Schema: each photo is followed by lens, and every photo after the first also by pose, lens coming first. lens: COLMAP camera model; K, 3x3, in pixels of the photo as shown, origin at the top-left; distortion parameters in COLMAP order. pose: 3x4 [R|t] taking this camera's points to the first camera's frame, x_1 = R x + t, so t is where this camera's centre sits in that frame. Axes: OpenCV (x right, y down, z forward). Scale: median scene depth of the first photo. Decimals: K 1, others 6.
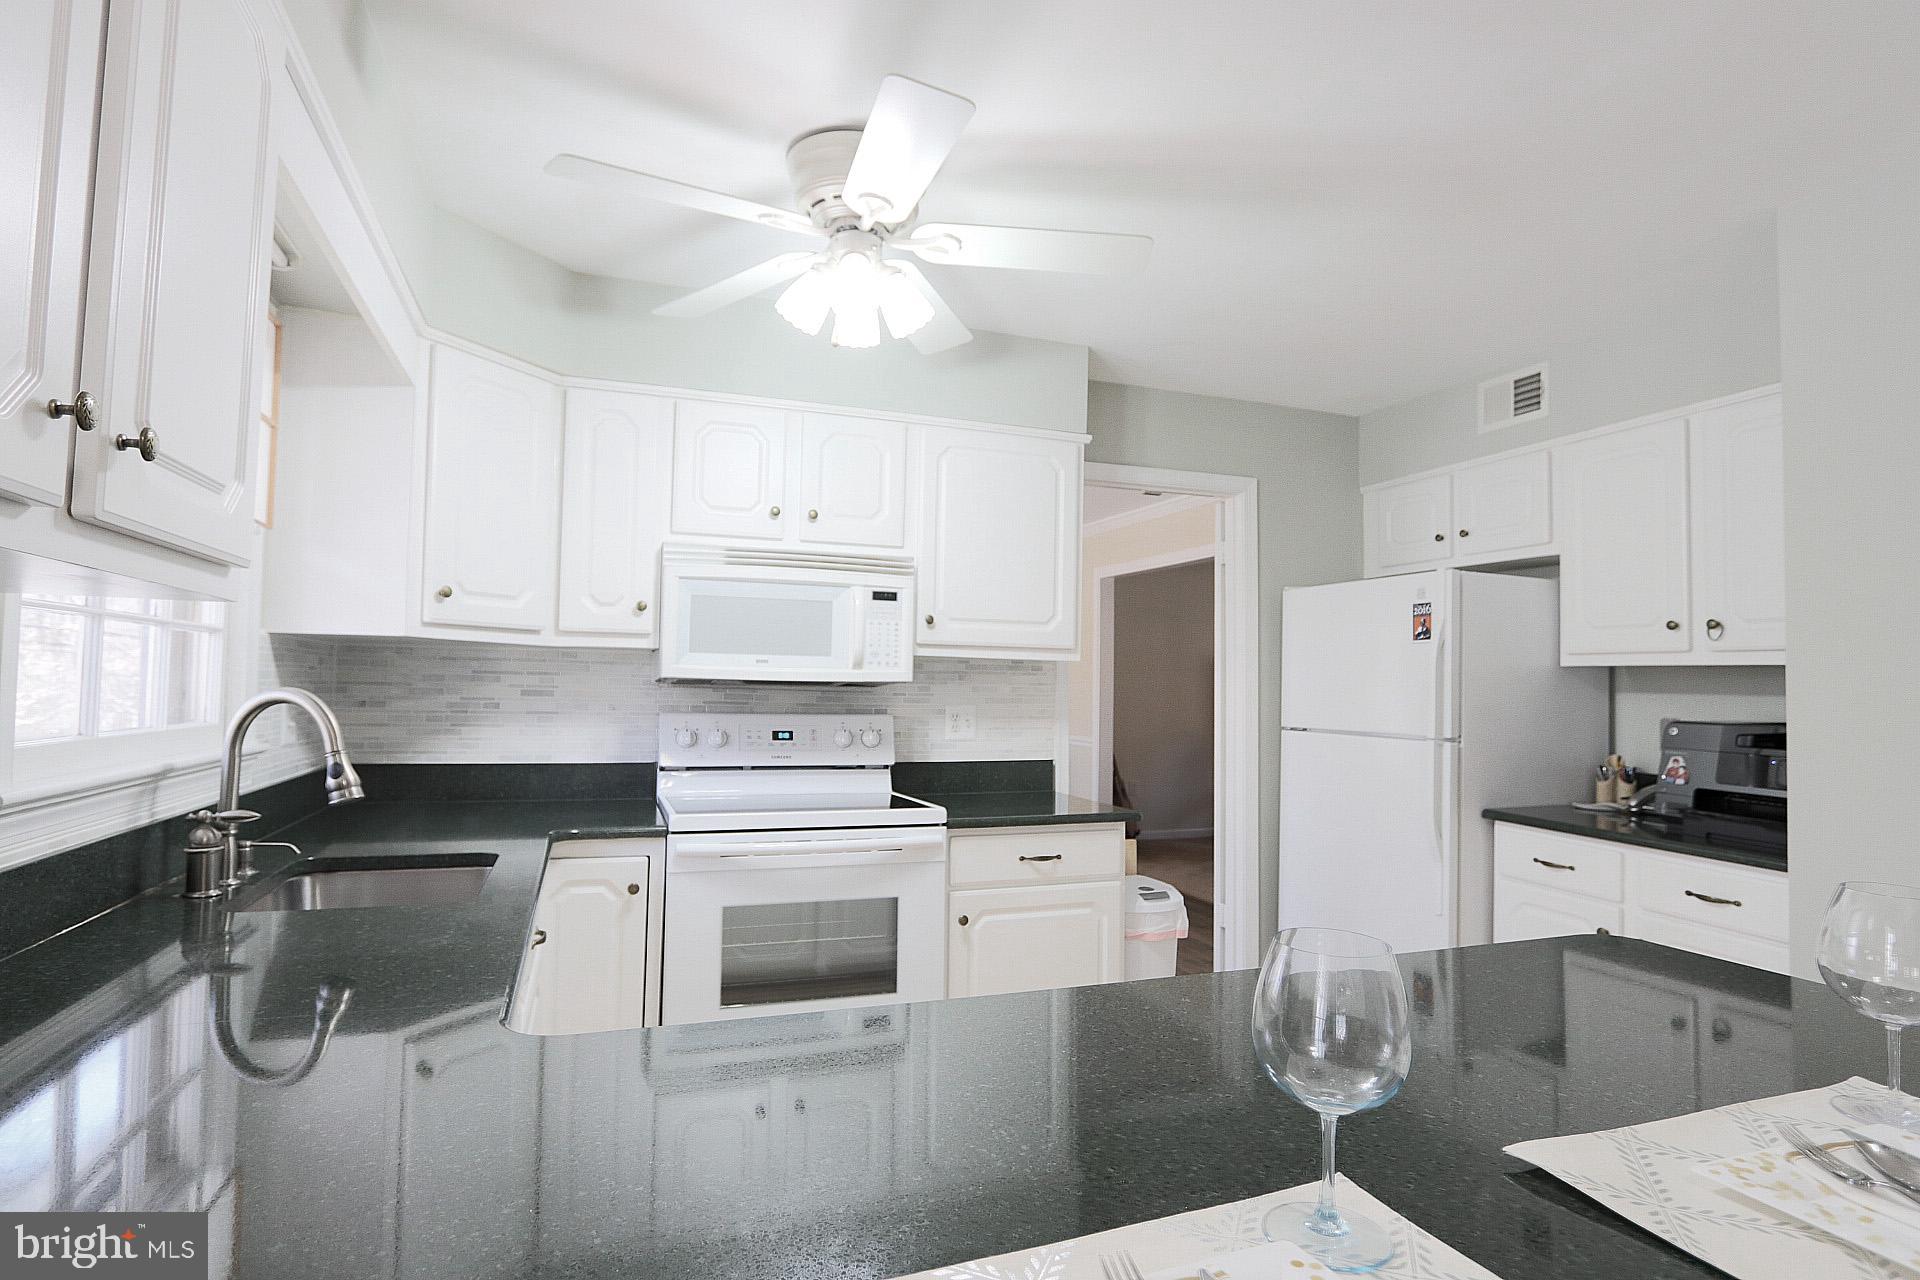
lens RADIAL K [[988.2, 0, 959.0], [0, 988.2, 639.8], [0, 0, 1]] dist [-0.018180, 0.001664]
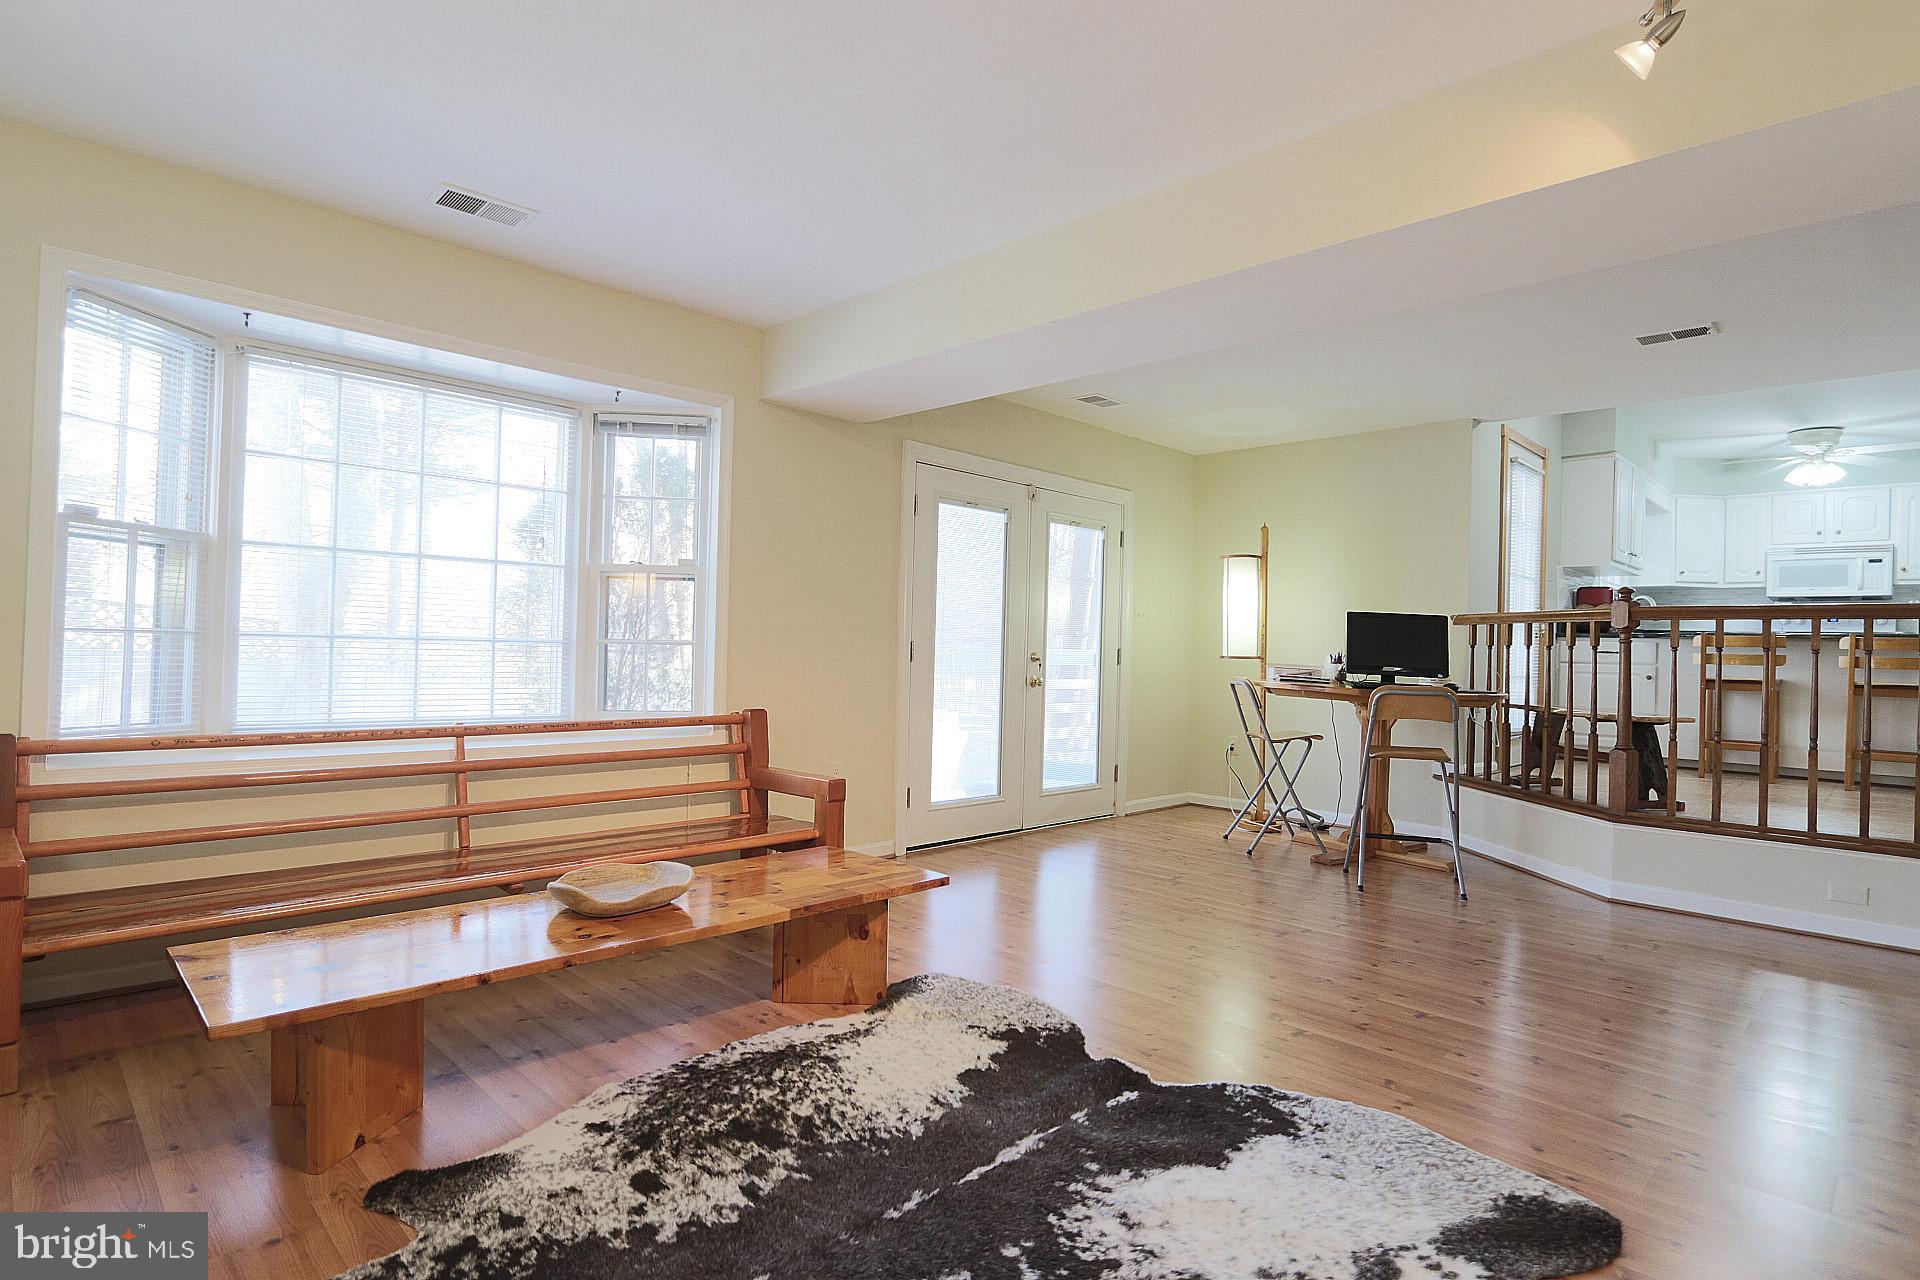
lens RADIAL K [[988.2, 0, 960.8], [0, 988.2, 642.2], [0, 0, 1]] dist [-0.018180, 0.001664]
pose [[0.430147, -0.005522, -0.902742, 1.156862], [0.017467, 0.999845, 0.002206, 0.114879], [0.902590, -0.016717, 0.430176, -2.151391]]
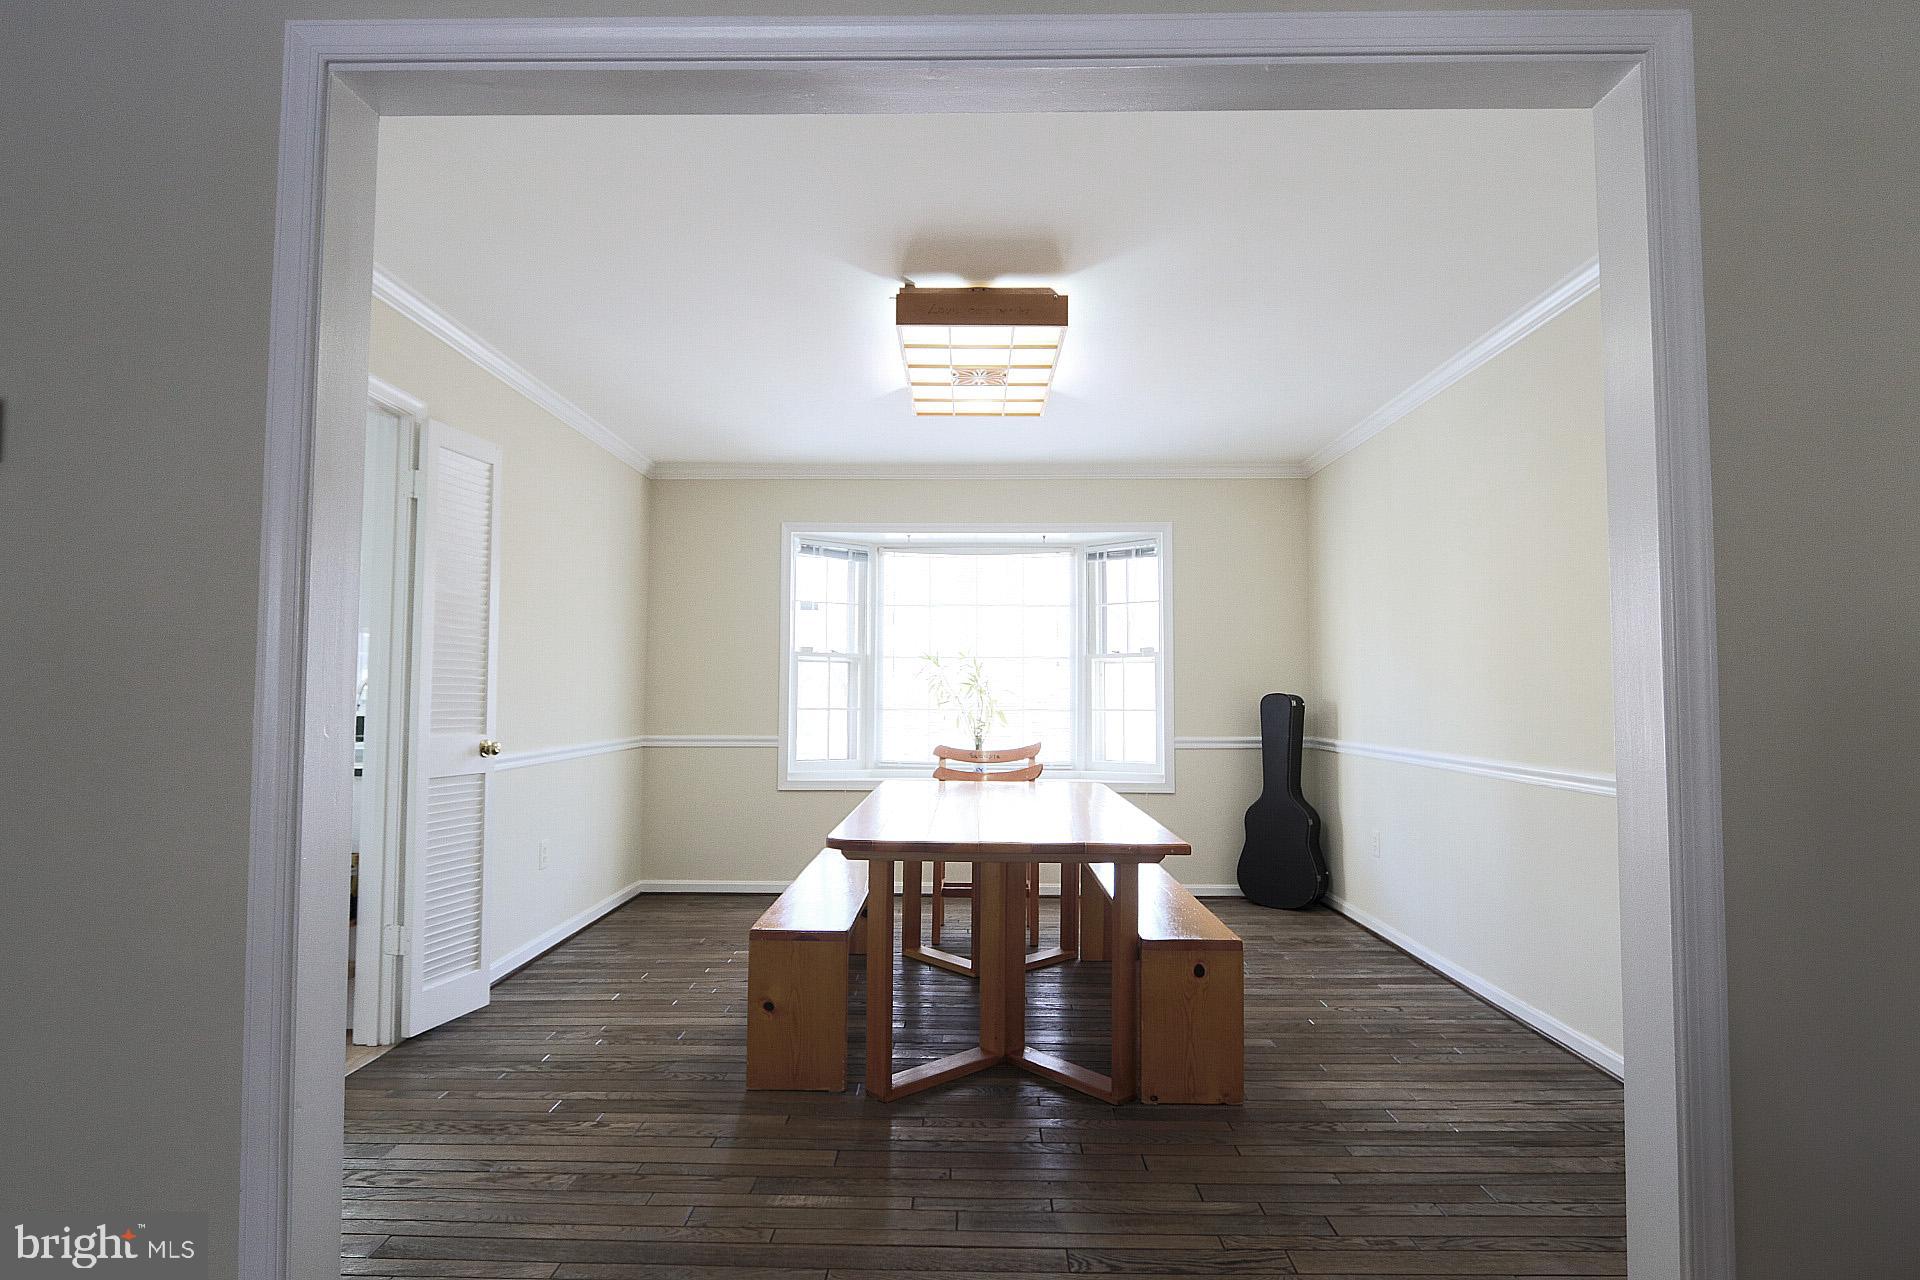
lens RADIAL K [[988.2, 0, 954.4], [0, 988.2, 643.9], [0, 0, 1]] dist [-0.018180, 0.001664]
pose [[-0.353579, -0.072298, -0.932607, 1.625986], [0.034644, 0.995312, -0.090294, 0.147898], [0.934763, -0.064235, -0.349416, -1.575181]]
